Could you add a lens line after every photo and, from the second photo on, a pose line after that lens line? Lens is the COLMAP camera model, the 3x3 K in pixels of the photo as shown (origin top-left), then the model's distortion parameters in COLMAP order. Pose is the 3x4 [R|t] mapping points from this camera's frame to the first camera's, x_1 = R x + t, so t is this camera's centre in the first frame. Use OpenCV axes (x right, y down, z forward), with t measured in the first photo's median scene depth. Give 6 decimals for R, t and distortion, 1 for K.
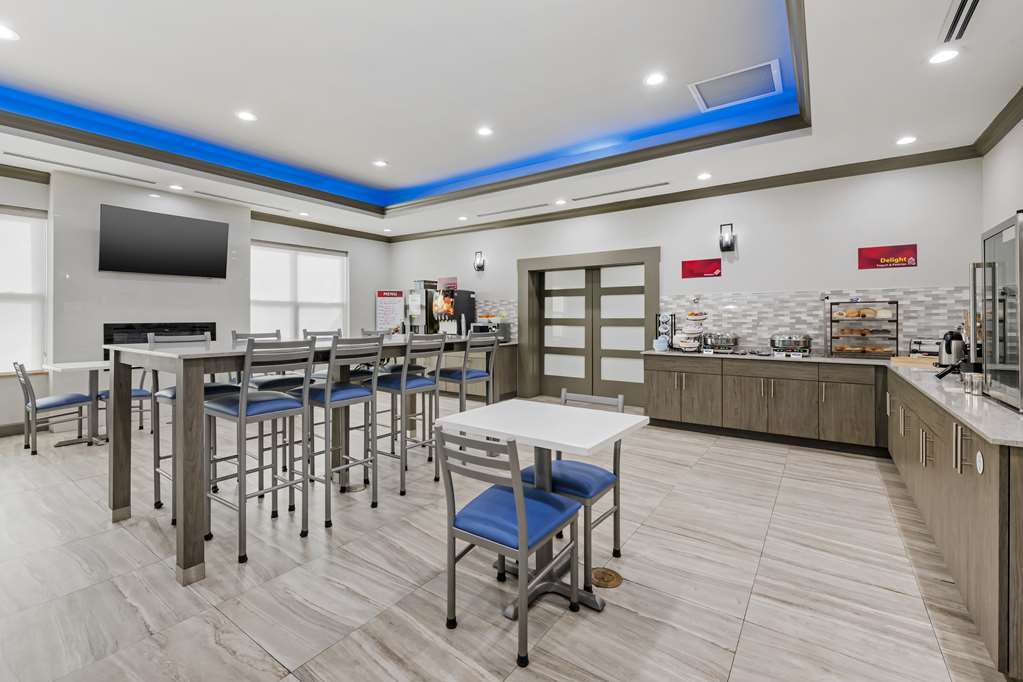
lens RADIAL K [[408.9, 0, 512.9], [0, 408.9, 321.6], [0, 0, 1]] dist [-0.000160, 0.000007]
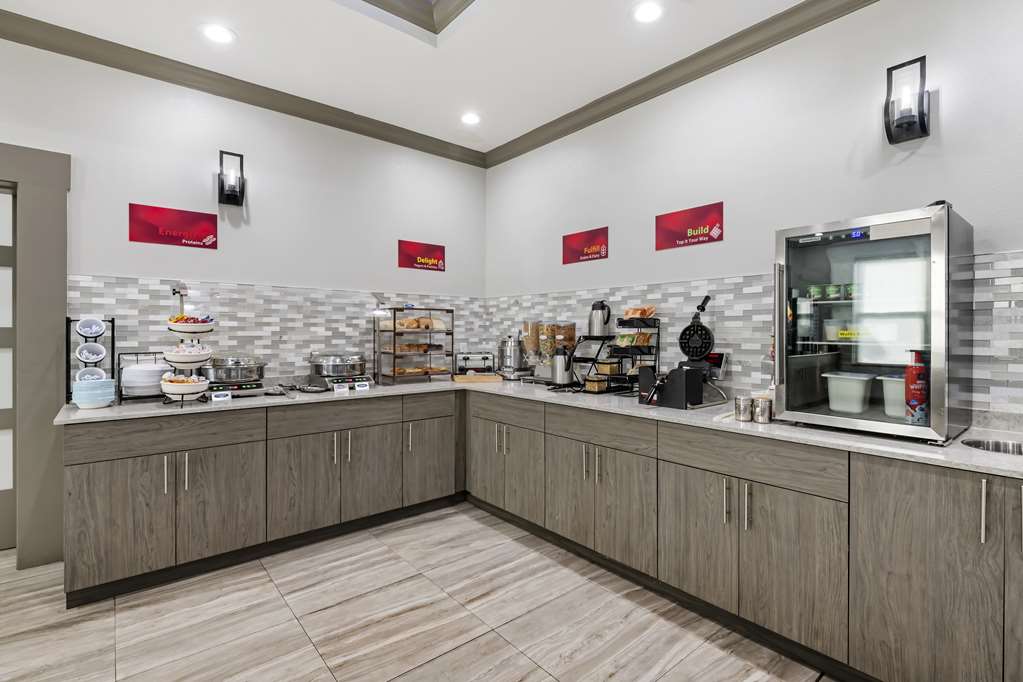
lens RADIAL K [[493.9, 0, 512.9], [0, 493.9, 332.0], [0, 0, 1]] dist [-0.000362, -0.000599]
pose [[0.284324, -0.002384, 0.958725, 0.006813], [0.000255, 0.999997, 0.002411, -0.005686], [-0.958728, -0.000441, 0.284324, 0.471270]]
